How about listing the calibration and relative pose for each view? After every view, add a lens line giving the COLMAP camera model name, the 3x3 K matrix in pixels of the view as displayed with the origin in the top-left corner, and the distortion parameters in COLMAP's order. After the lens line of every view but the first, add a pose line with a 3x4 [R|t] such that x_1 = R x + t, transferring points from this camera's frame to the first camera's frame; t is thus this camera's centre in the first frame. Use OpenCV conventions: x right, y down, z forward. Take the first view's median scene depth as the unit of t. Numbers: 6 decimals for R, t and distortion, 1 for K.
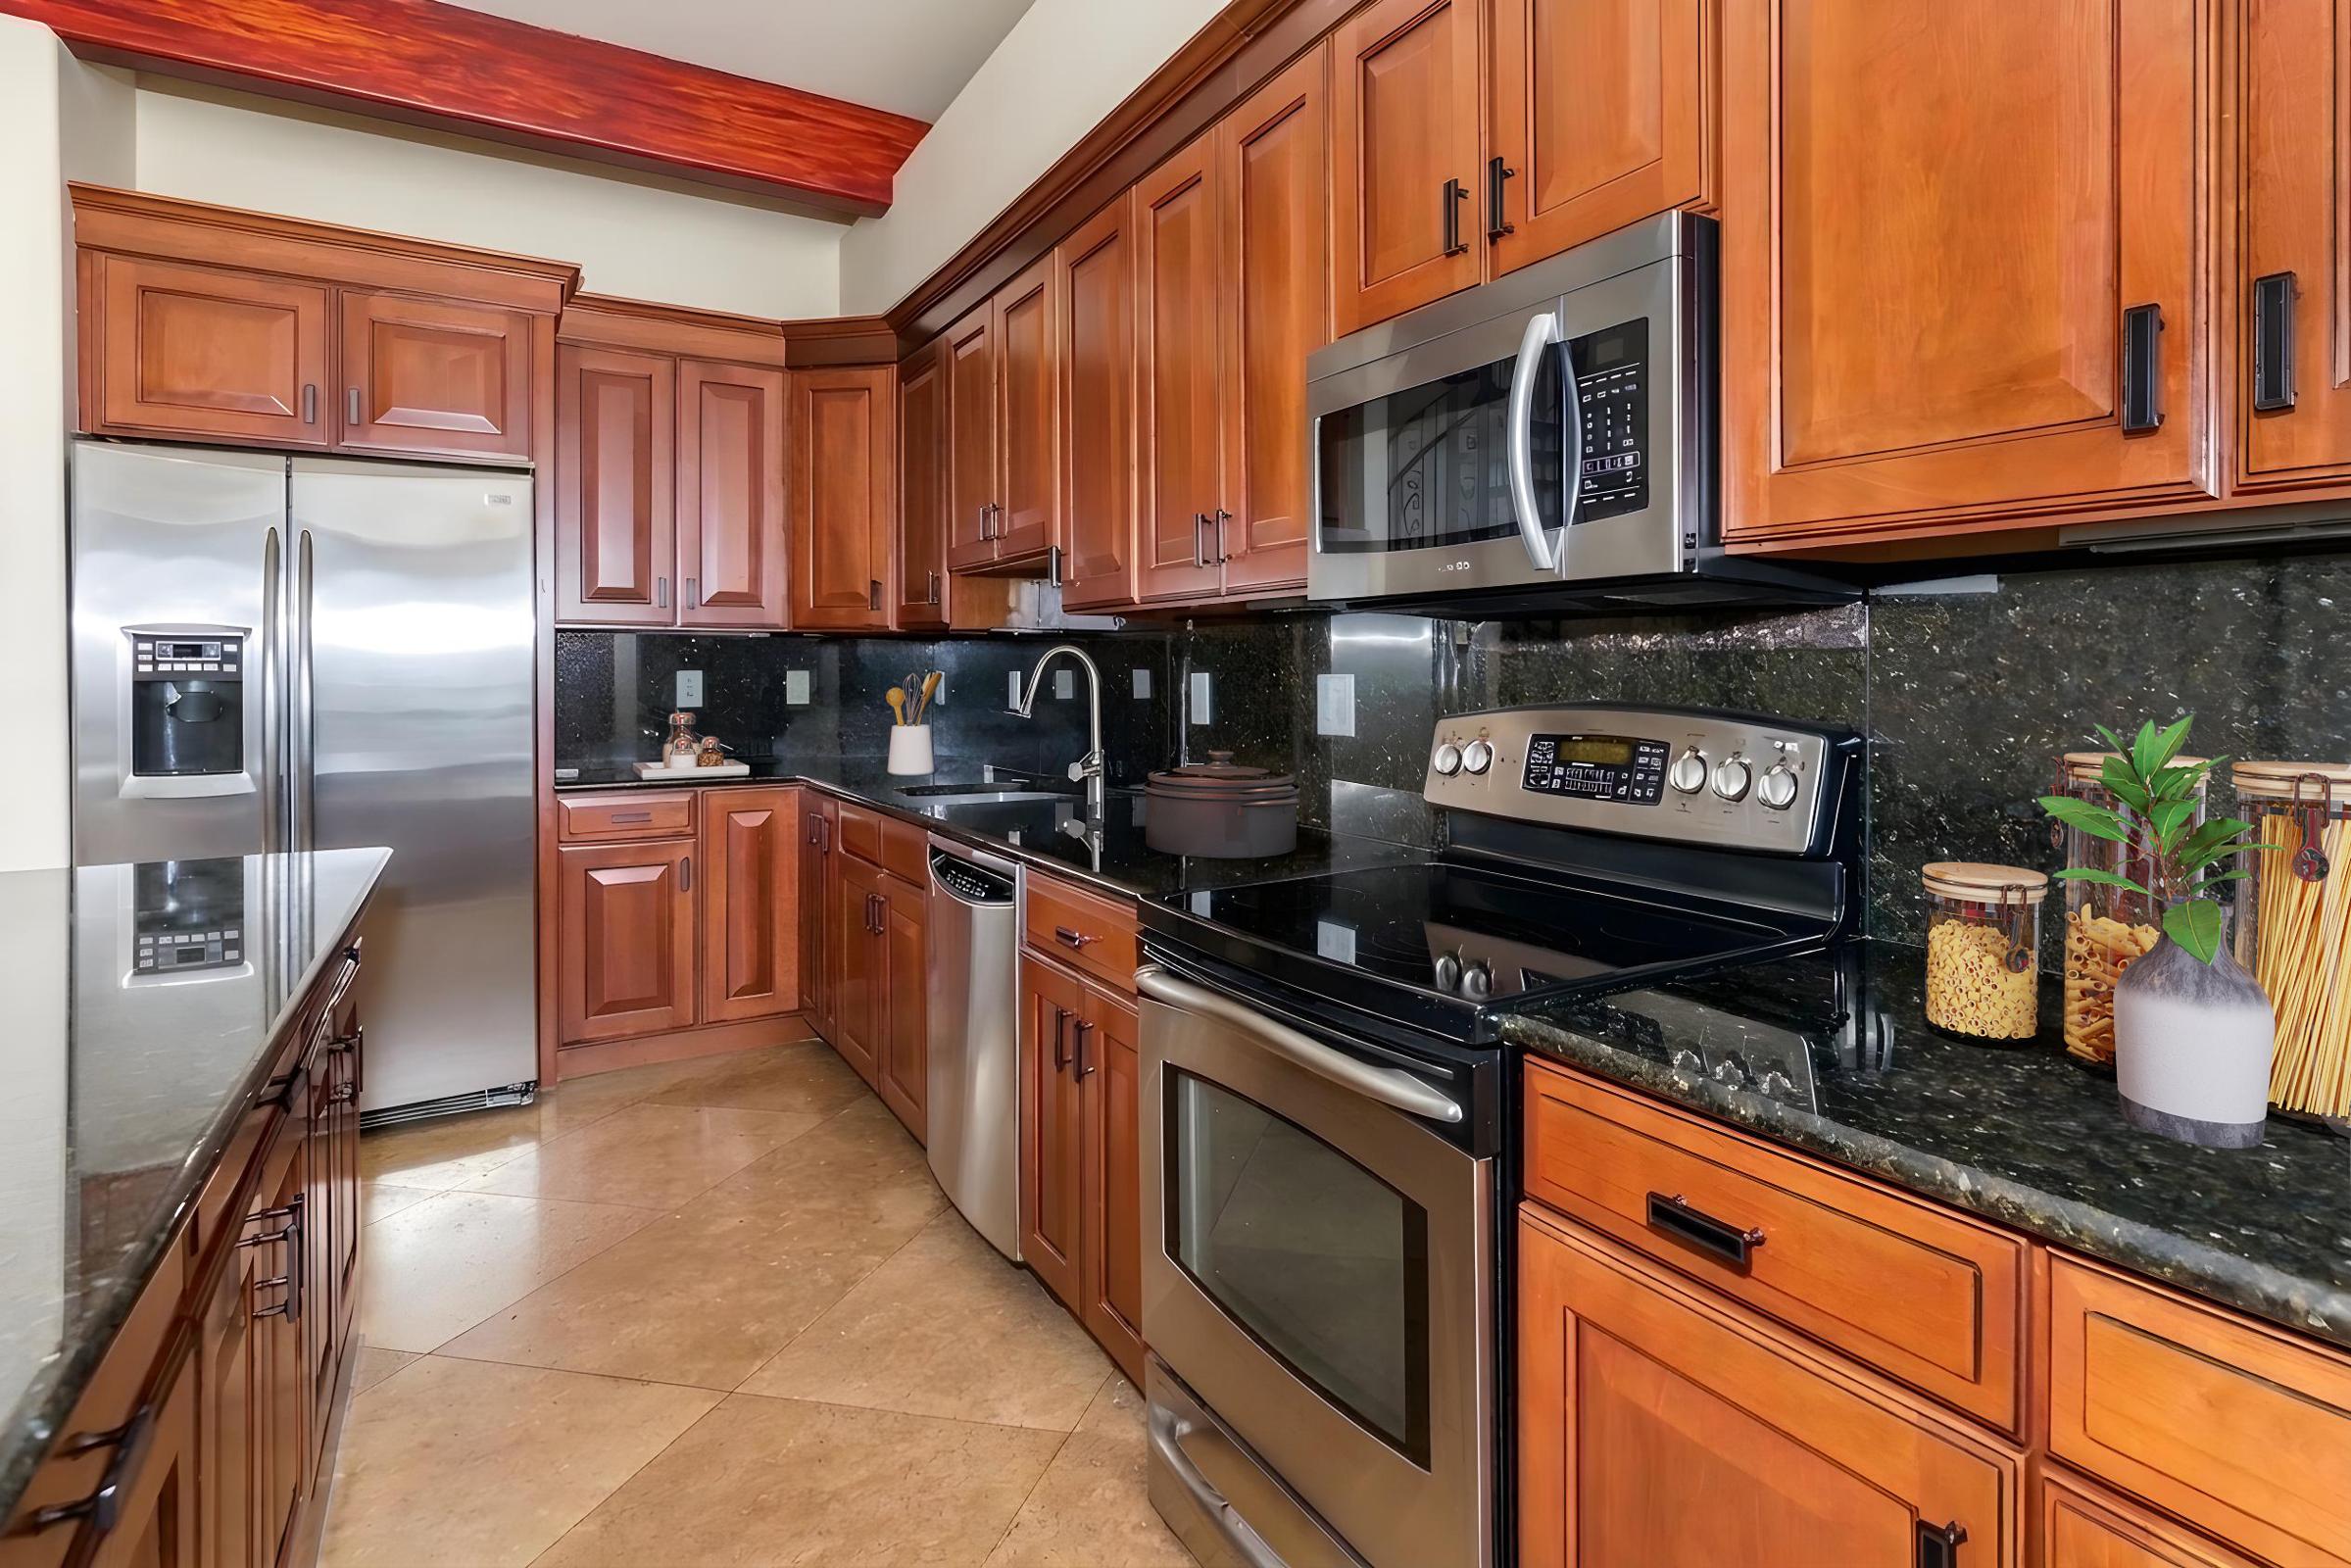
lens RADIAL K [[1244.2, 0, 1342.7], [0, 1244.2, 681.1], [0, 0, 1]] dist [0.004154, 0.000382]
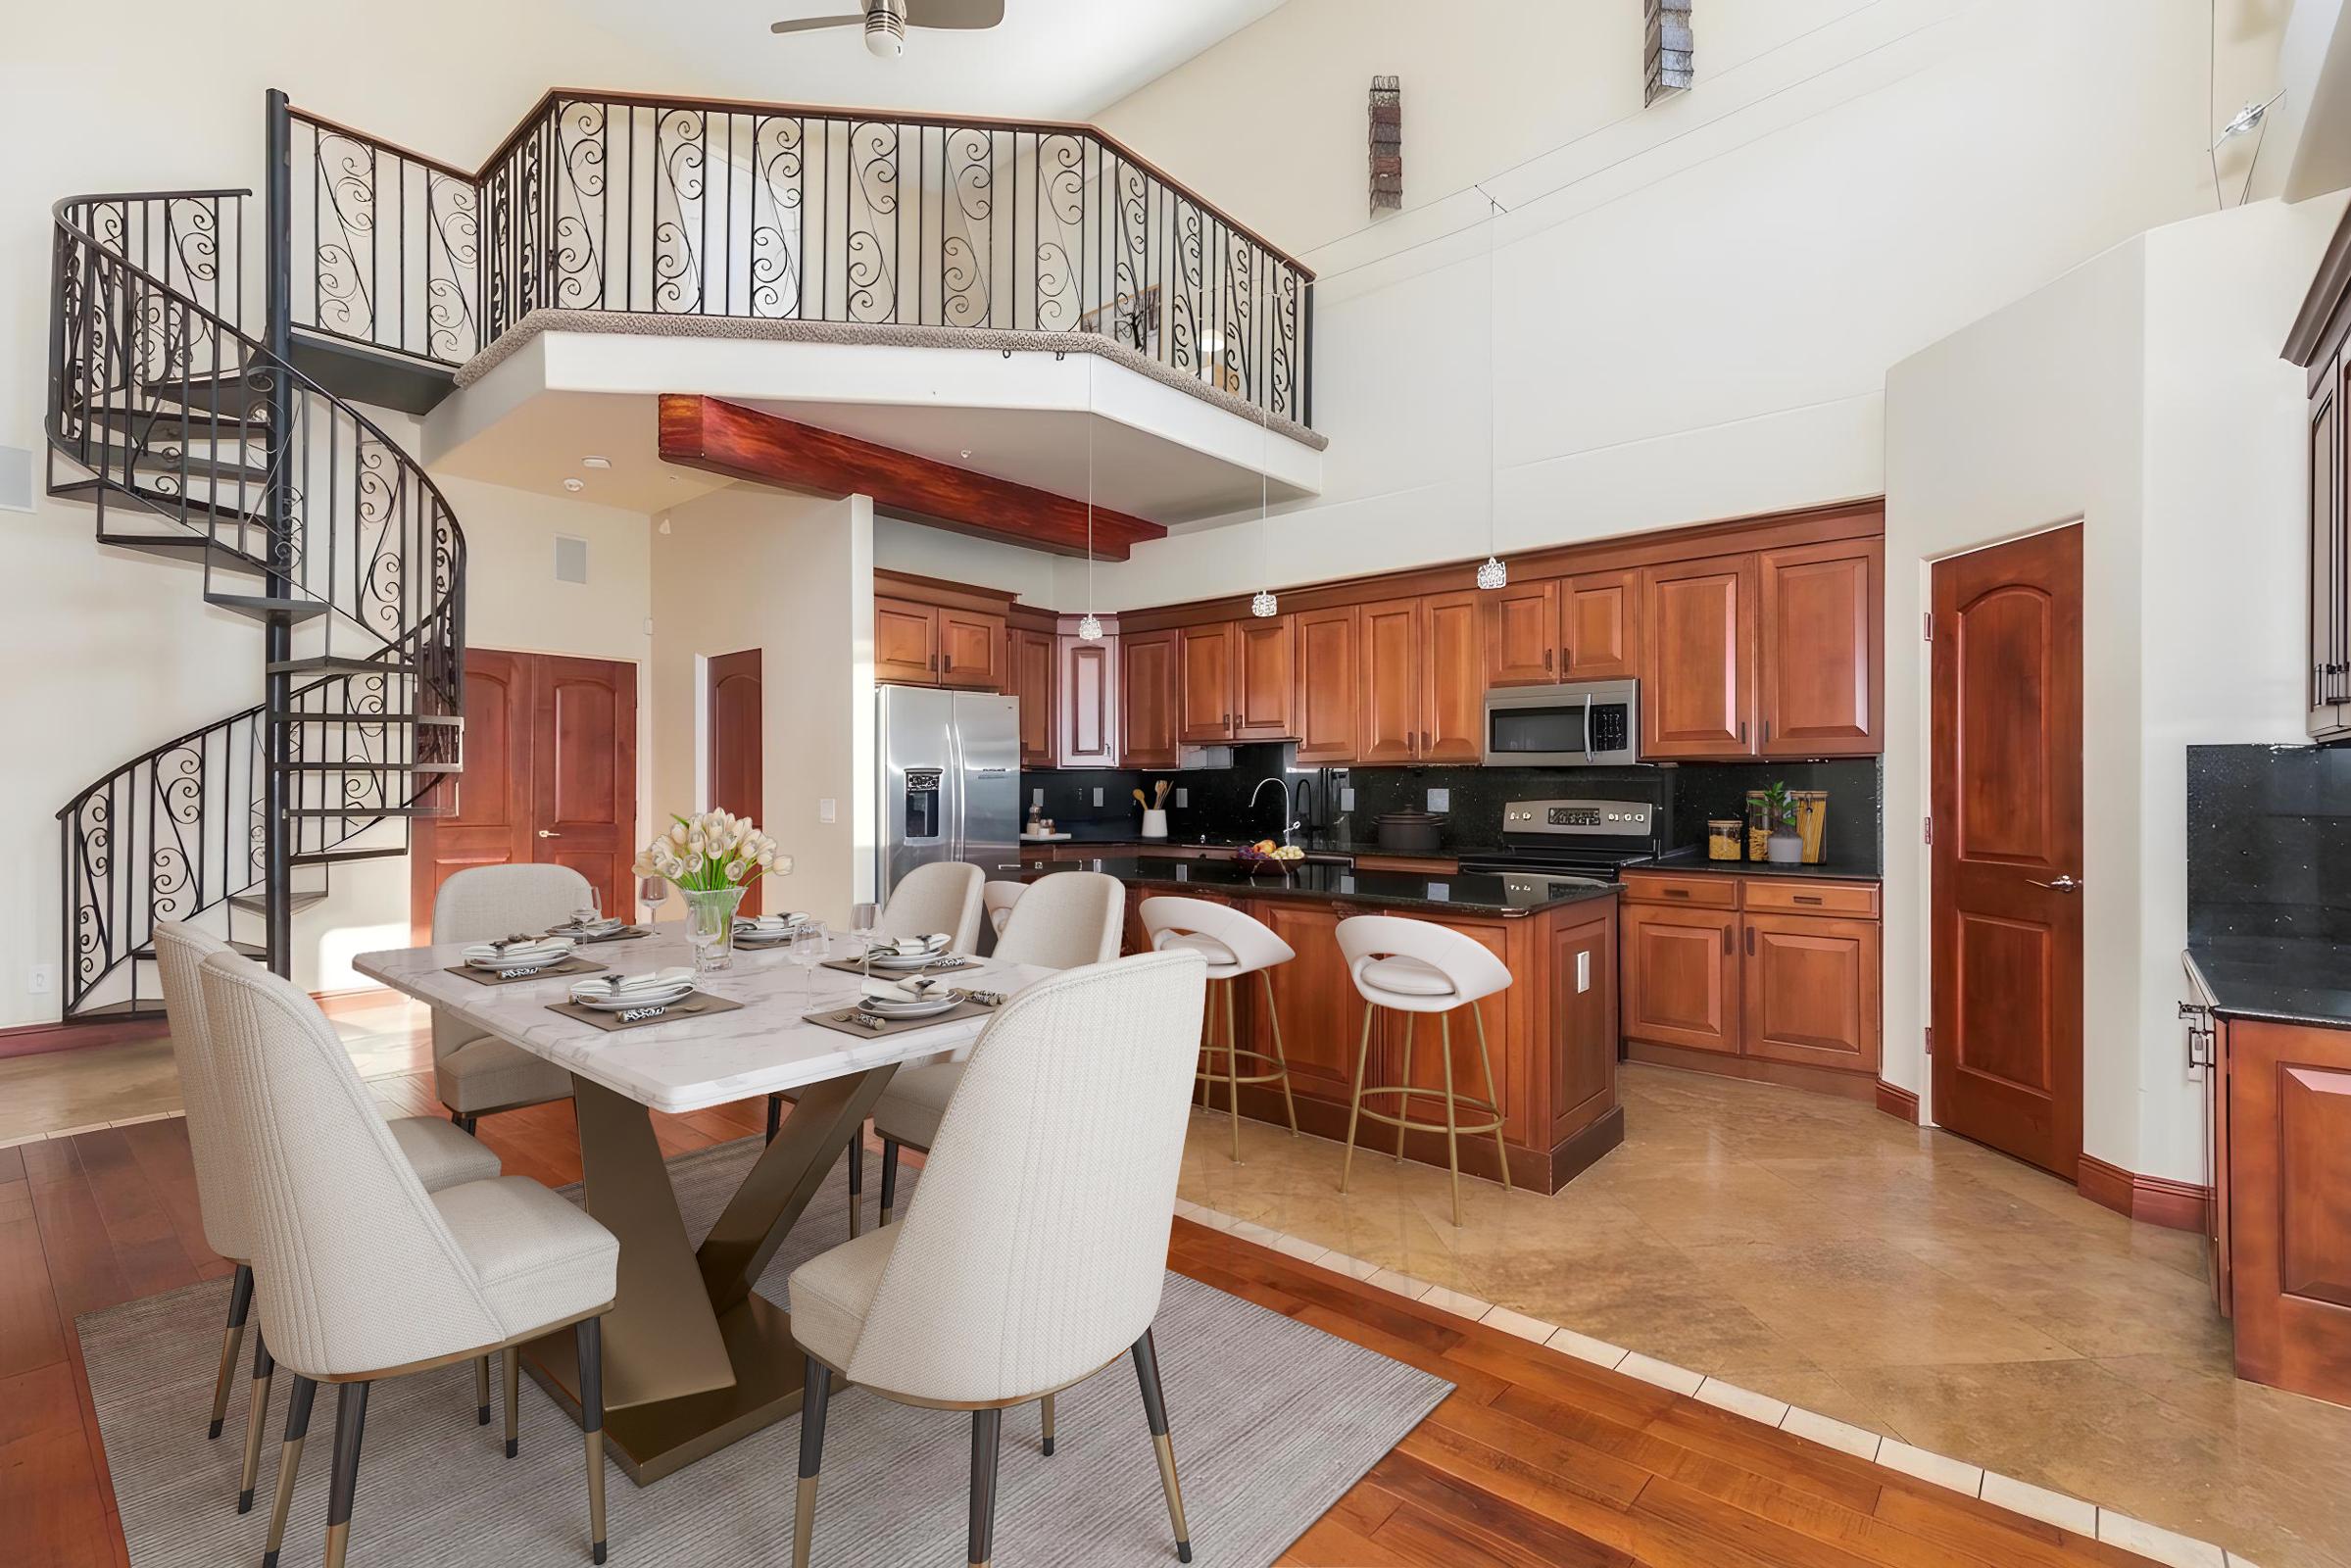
lens RADIAL K [[1078.4, 0, 1185.7], [0, 1078.4, 781.7], [0, 0, 1]] dist [-0.001364, -0.000964]
pose [[0.965809, 0.000194, 0.259255, -0.971612], [0.002089, 0.999961, -0.008528, -0.002443], [-0.259247, 0.008778, 0.965771, -0.967634]]
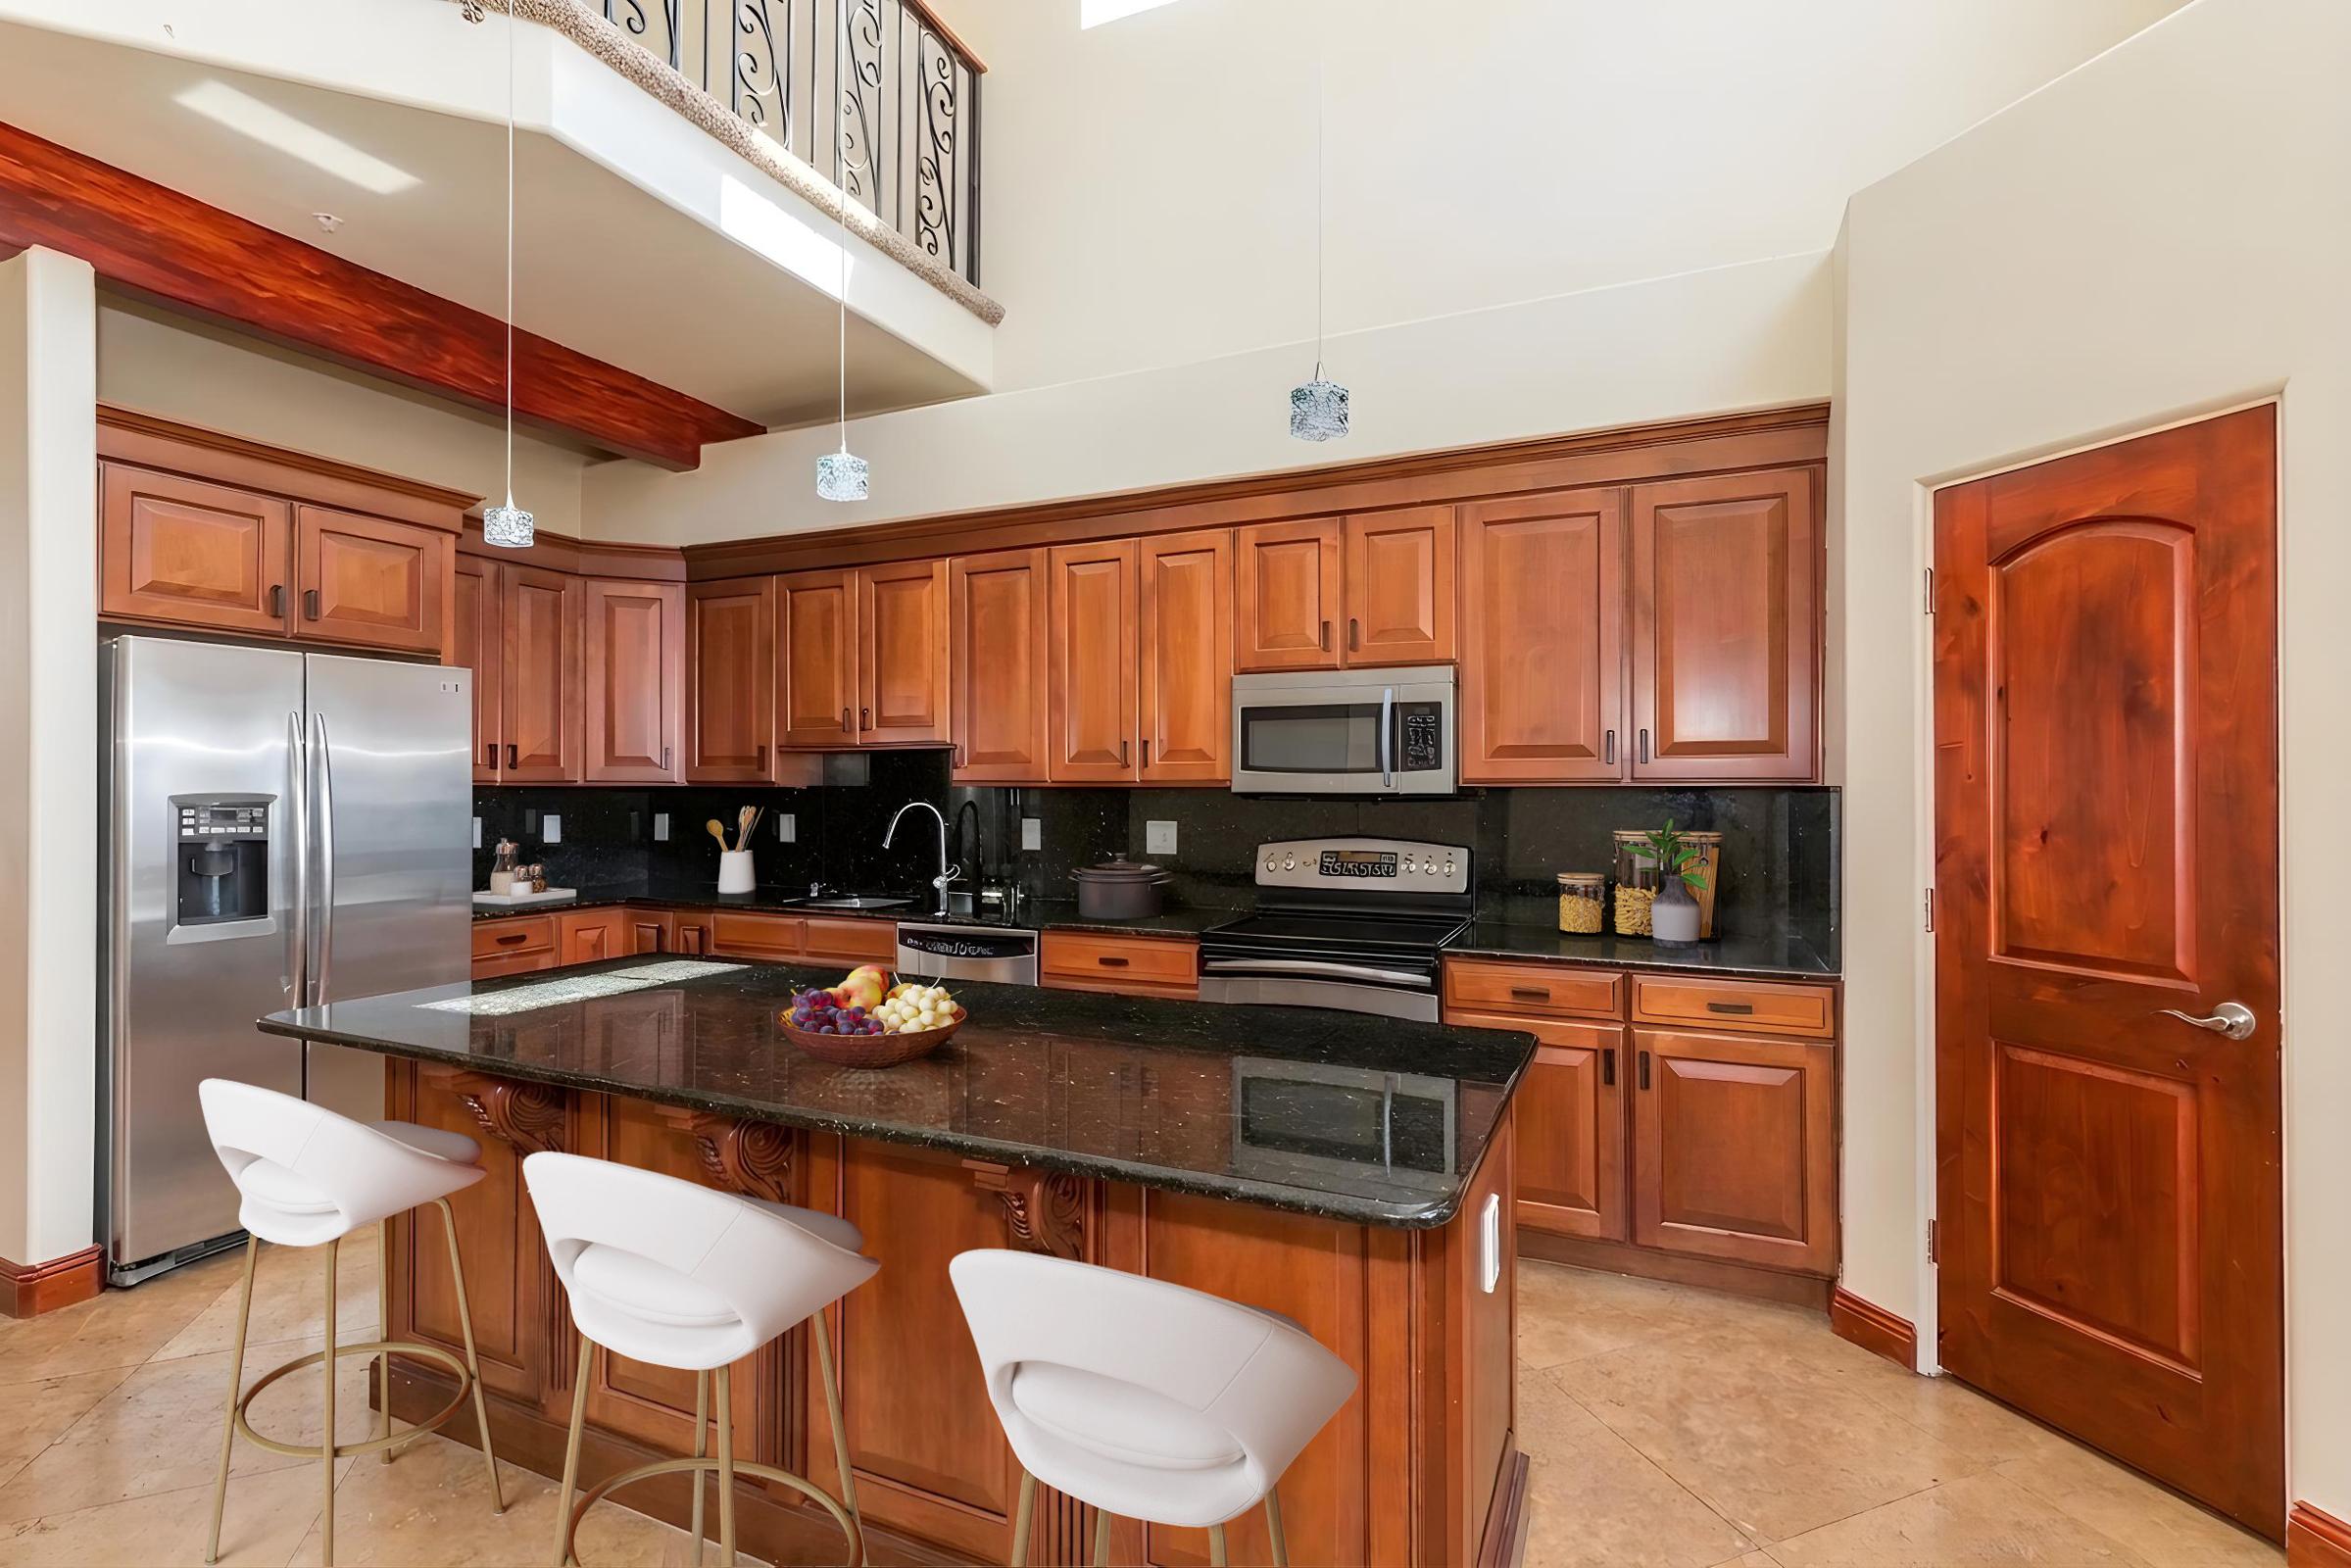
lens RADIAL K [[1058.6, 0, 1199.6], [0, 1058.6, 776.9], [0, 0, 1]] dist [0.010844, 0.000251]
pose [[0.849045, 0.001363, 0.528319, -0.678457], [0.003465, 0.999961, -0.008148, -0.049526], [-0.528309, 0.008749, 0.849007, -0.338519]]
